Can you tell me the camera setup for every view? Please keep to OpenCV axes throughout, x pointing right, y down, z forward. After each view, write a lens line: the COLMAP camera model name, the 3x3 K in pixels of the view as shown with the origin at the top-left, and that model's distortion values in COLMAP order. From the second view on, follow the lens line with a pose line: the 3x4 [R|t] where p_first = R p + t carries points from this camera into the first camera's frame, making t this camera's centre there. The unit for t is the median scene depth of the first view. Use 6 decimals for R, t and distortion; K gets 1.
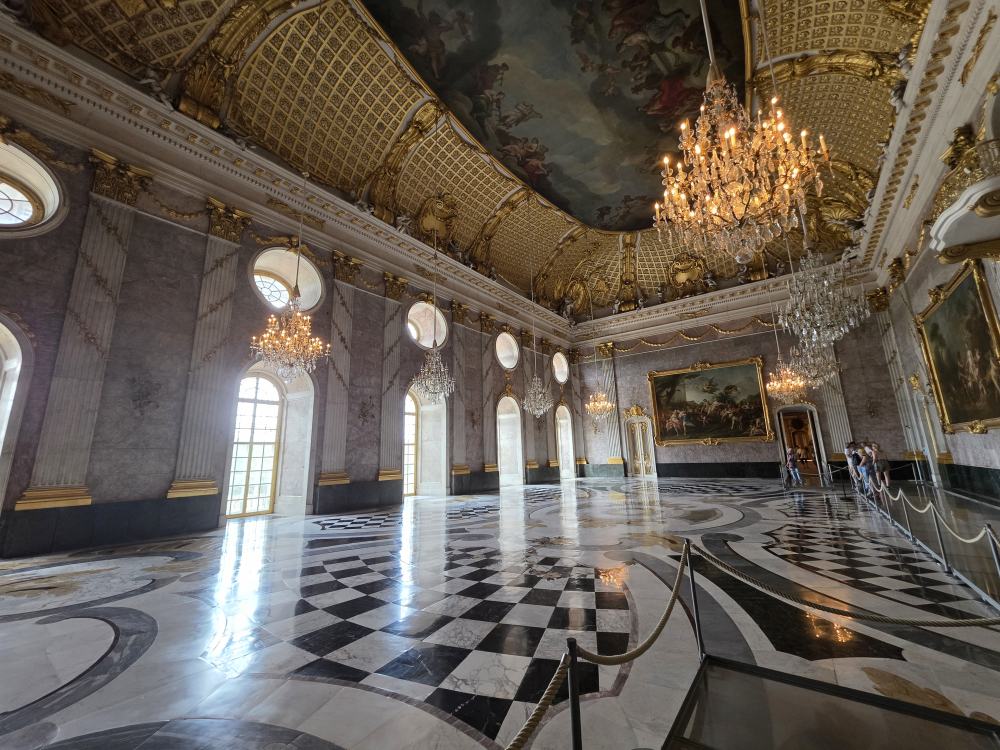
lens RADIAL K [[398.6, 0, 506.1], [0, 398.6, 369.3], [0, 0, 1]] dist [0.001659, 0.000539]
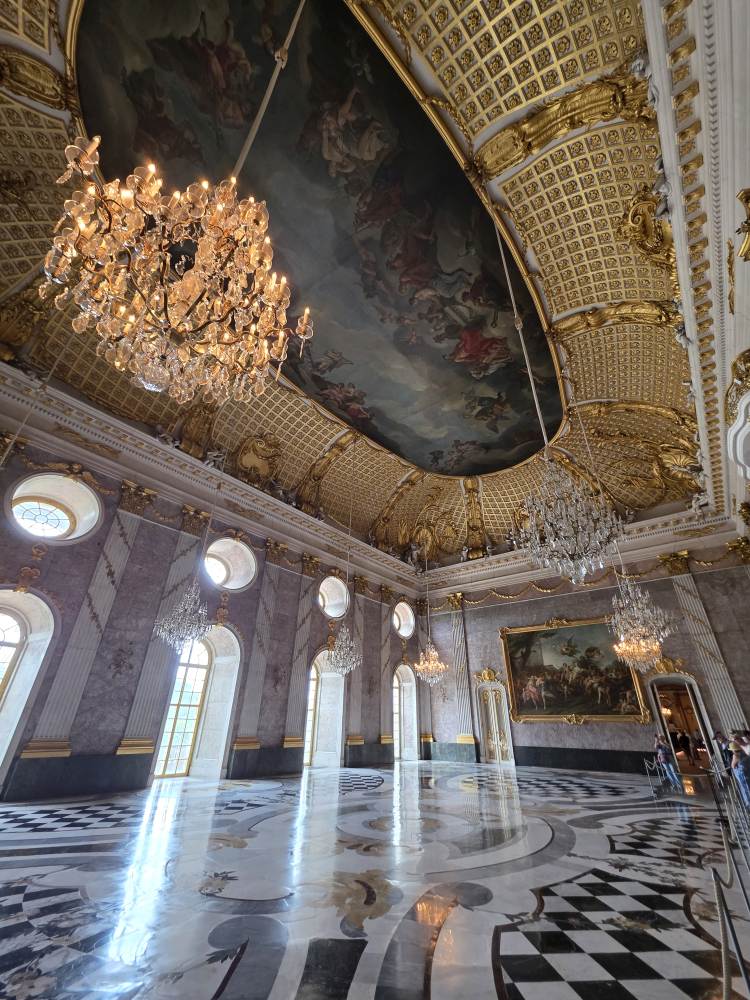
lens RADIAL K [[398.6, 0, 383.7], [0, 398.6, 507.2], [0, 0, 1]] dist [0.001659, 0.000539]
pose [[0.998534, 0.022128, -0.049404, 0.201585], [-0.035150, 0.959107, -0.280852, 0.010643], [0.041169, 0.282176, 0.958479, 0.103207]]
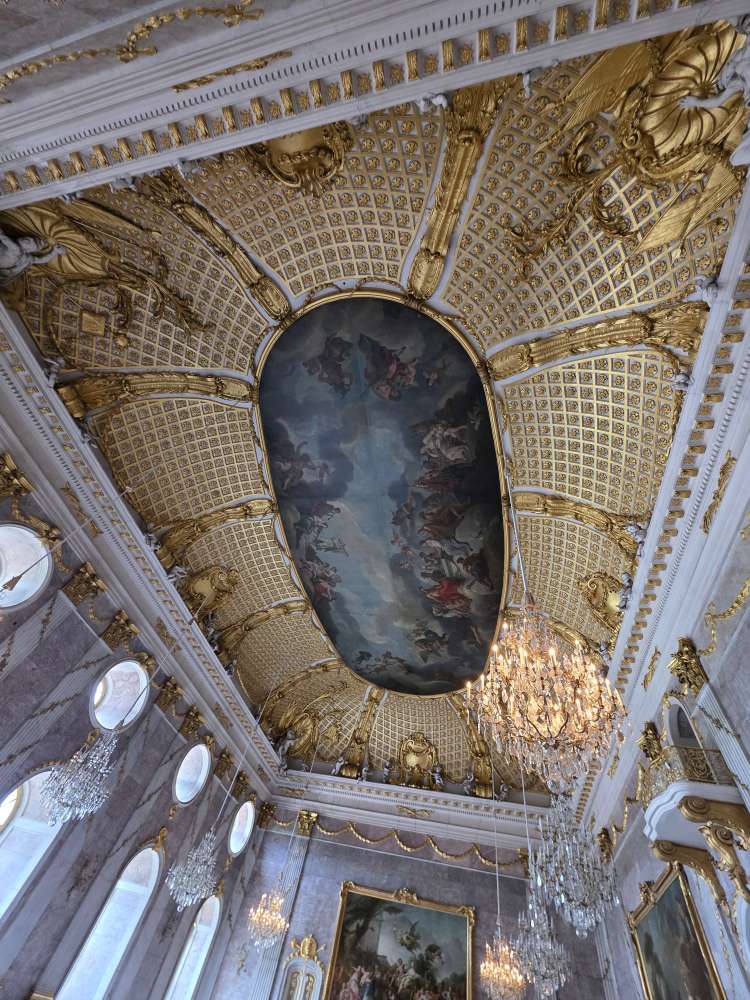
lens RADIAL K [[398.6, 0, 376.7], [0, 398.6, 502.8], [0, 0, 1]] dist [0.001659, 0.000539]
pose [[0.867240, 0.485365, 0.110976, -0.035989], [-0.298635, 0.685431, -0.664079, 0.001637], [-0.398387, 0.542775, 0.739380, 0.028210]]
